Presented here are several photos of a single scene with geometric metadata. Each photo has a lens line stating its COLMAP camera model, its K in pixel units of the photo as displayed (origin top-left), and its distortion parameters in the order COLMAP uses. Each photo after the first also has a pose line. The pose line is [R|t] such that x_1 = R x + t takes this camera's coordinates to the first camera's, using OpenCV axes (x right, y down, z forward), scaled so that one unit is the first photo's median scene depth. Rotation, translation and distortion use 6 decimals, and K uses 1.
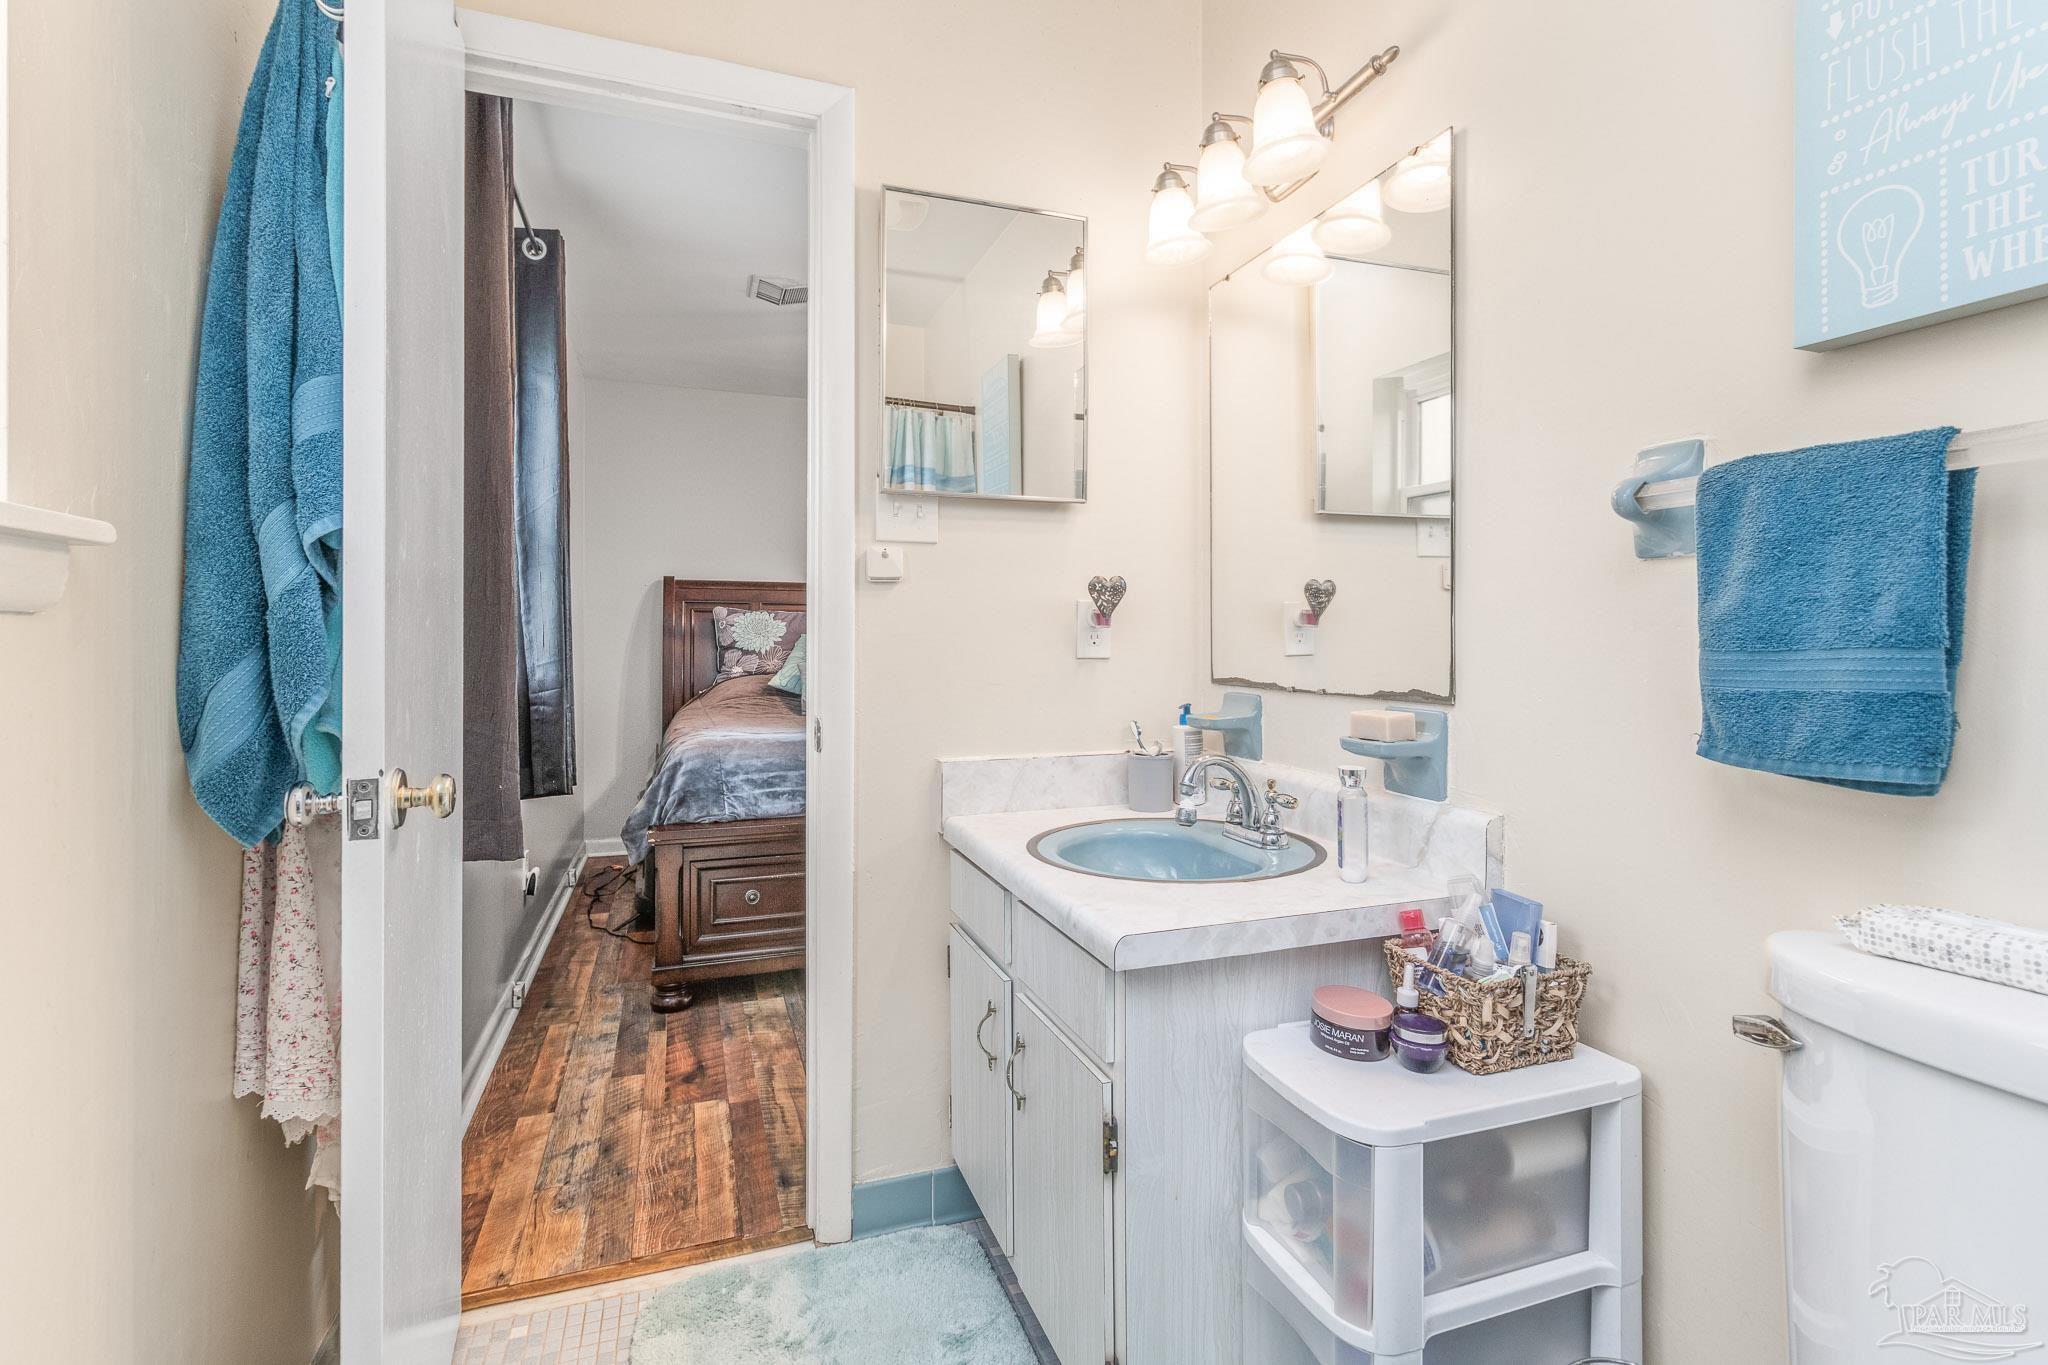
lens RADIAL K [[958.9, 0, 1017.2], [0, 958.9, 674.5], [0, 0, 1]] dist [-0.002154, 0.001008]
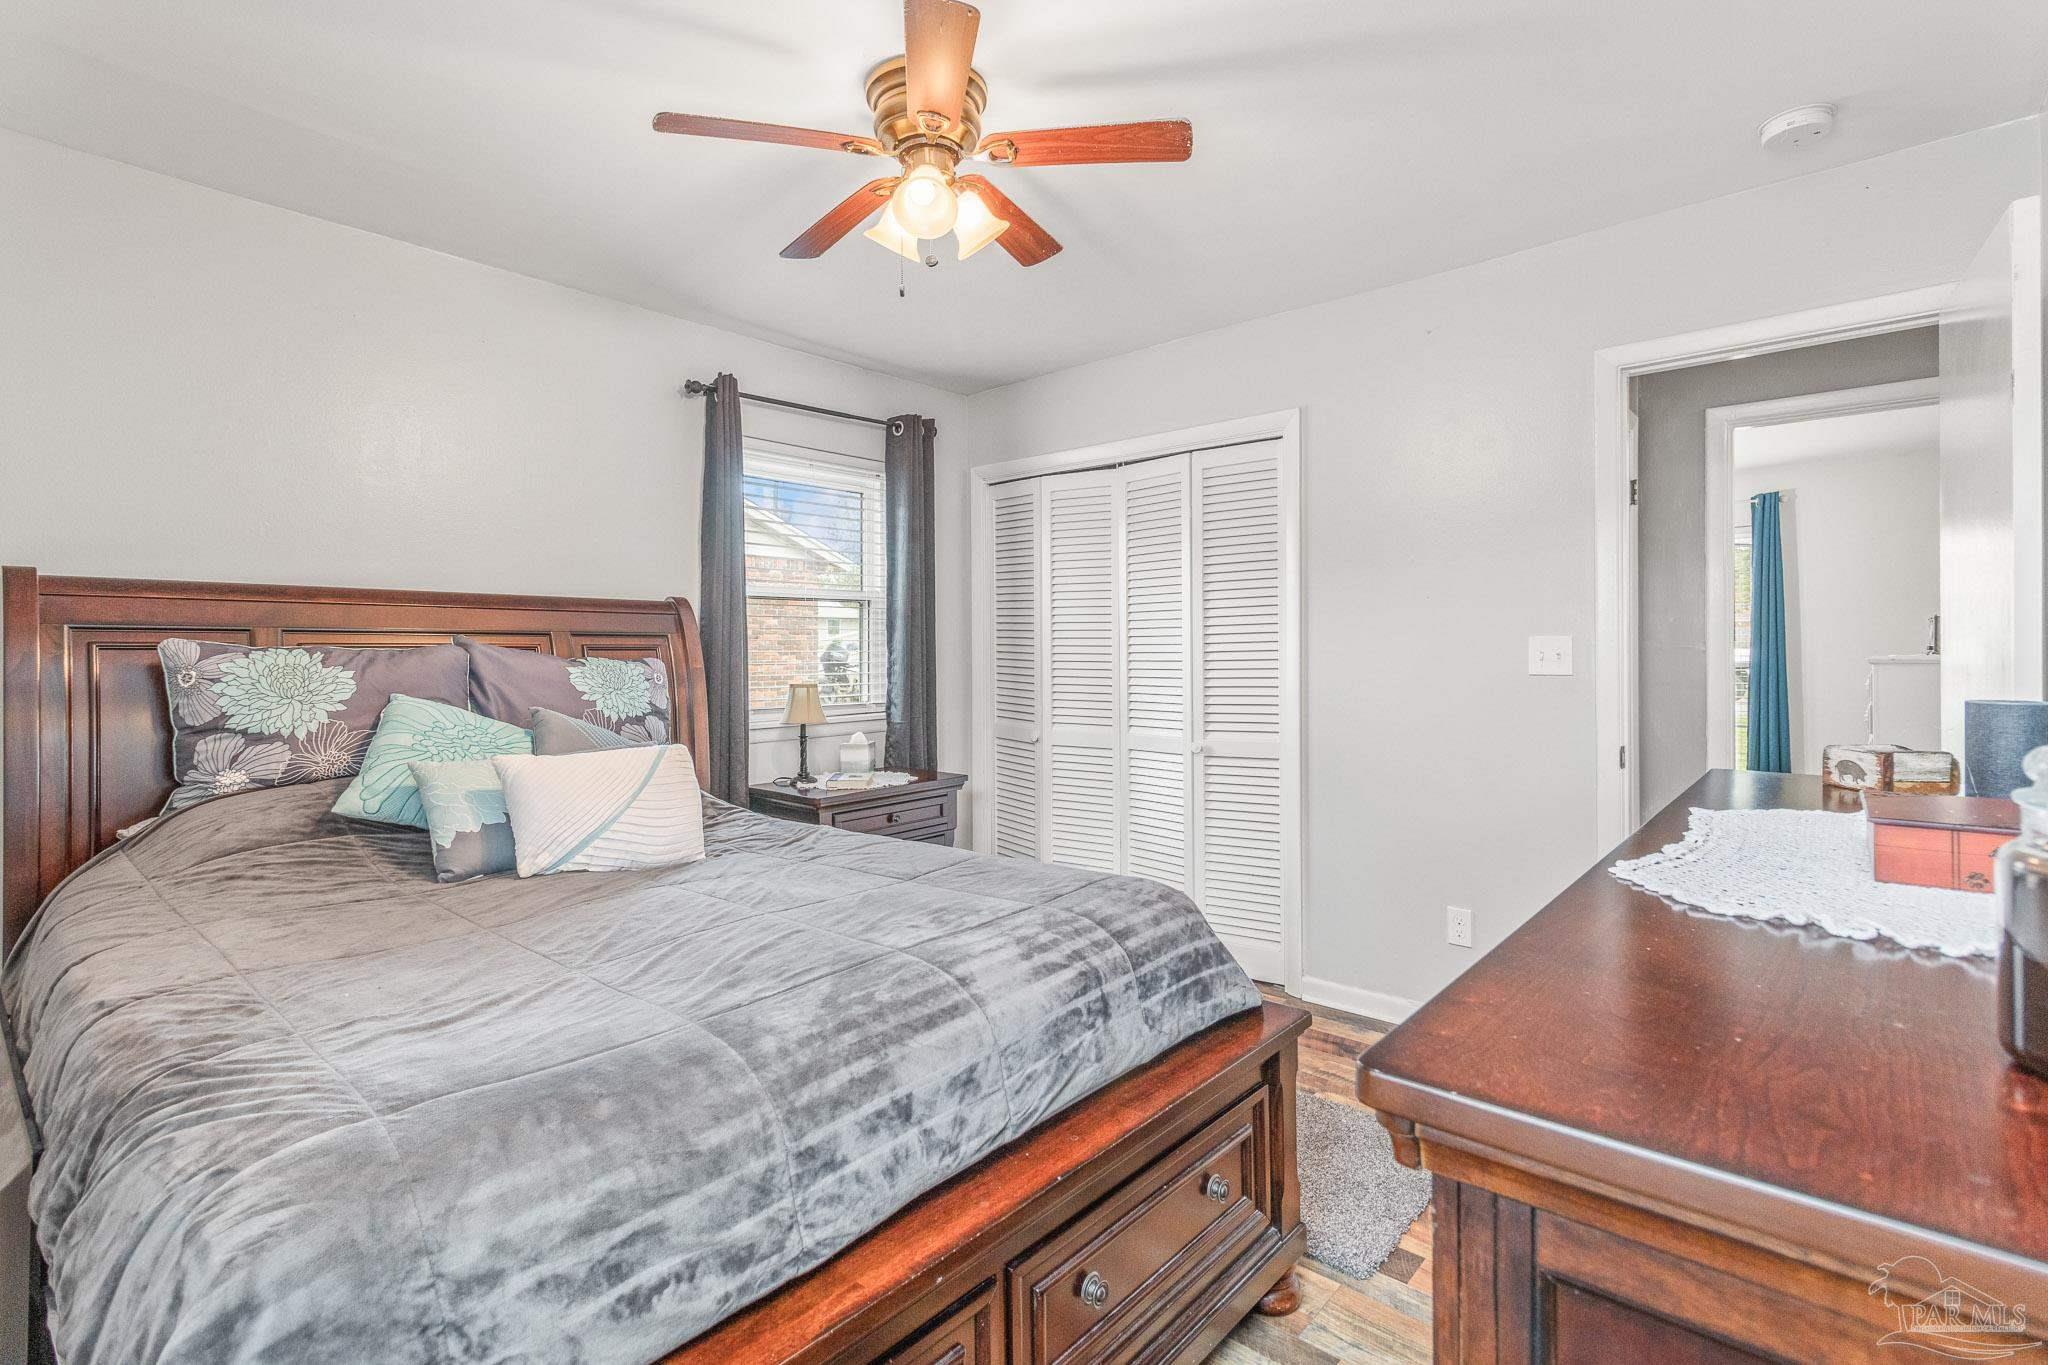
lens RADIAL K [[958.9, 0, 1035.0], [0, 958.9, 663.5], [0, 0, 1]] dist [-0.002154, 0.001008]
pose [[0.874241, -0.010105, 0.485387, -0.179103], [0.023206, 0.999510, -0.020989, -0.040481], [-0.484937, 0.029613, 0.874047, 0.417834]]
